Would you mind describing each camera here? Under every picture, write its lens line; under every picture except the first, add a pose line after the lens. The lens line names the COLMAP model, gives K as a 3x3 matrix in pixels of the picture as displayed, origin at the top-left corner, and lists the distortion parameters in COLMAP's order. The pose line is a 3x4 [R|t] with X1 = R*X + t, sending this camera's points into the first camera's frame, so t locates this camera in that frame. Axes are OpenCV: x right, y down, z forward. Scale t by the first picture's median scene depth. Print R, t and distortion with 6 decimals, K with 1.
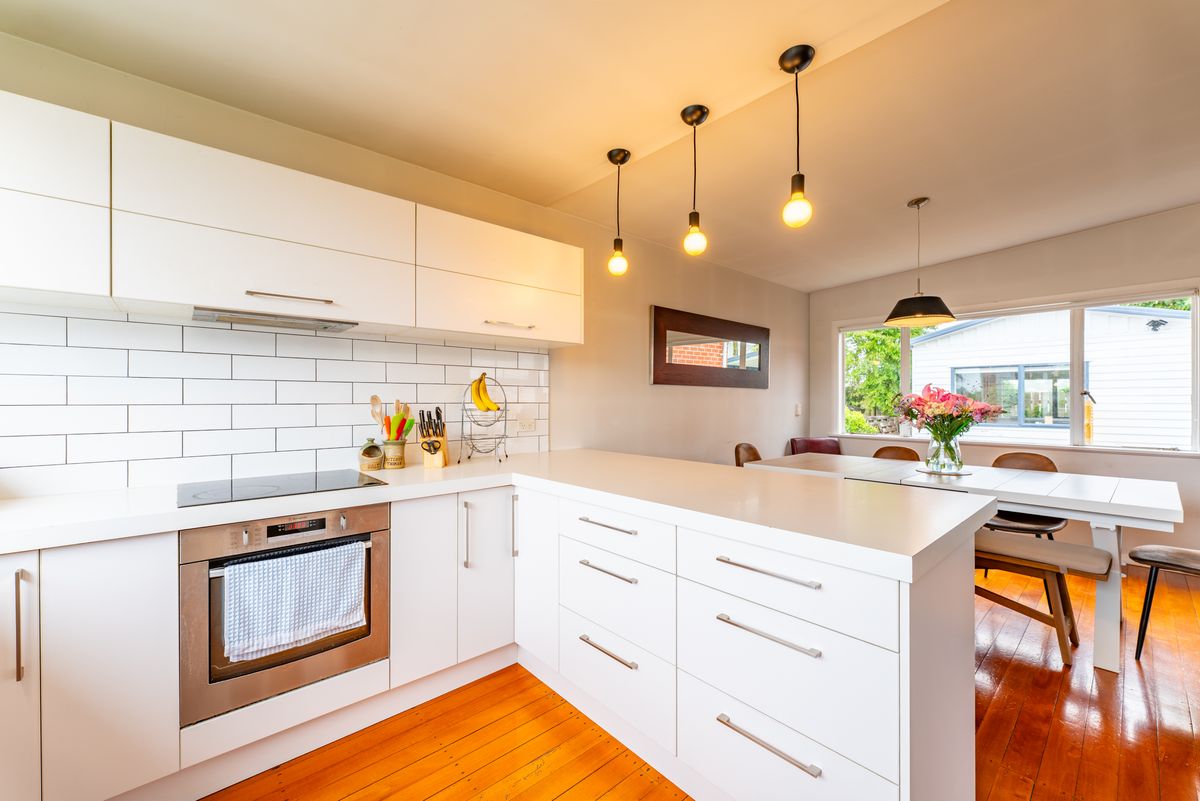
lens RADIAL K [[475.7, 0, 596.9], [0, 475.7, 401.2], [0, 0, 1]] dist [0.000558, -0.000021]
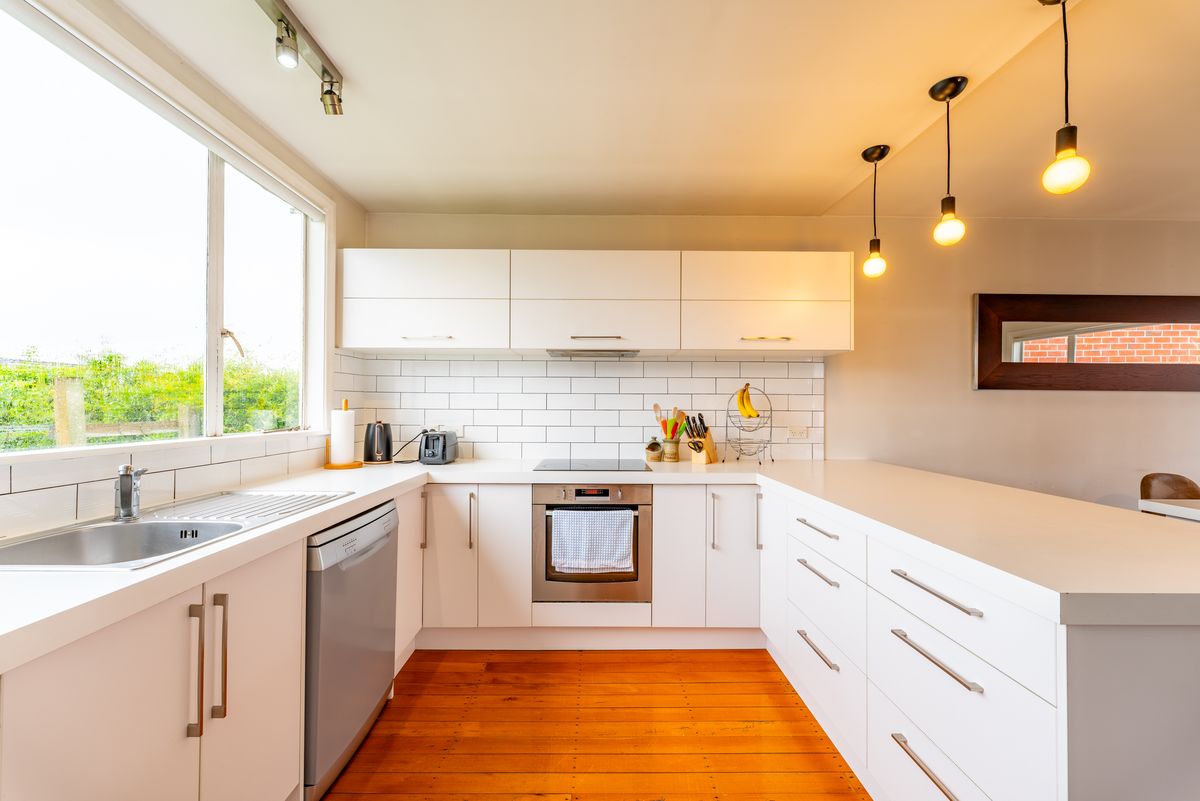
lens RADIAL K [[475.7, 0, 596.9], [0, 475.7, 401.2], [0, 0, 1]] dist [0.000558, -0.000021]
pose [[0.755279, -0.004840, -0.655386, 0.269132], [-0.005970, 0.999880, -0.014264, 0.000053], [0.655376, 0.014686, 0.755160, -0.088066]]
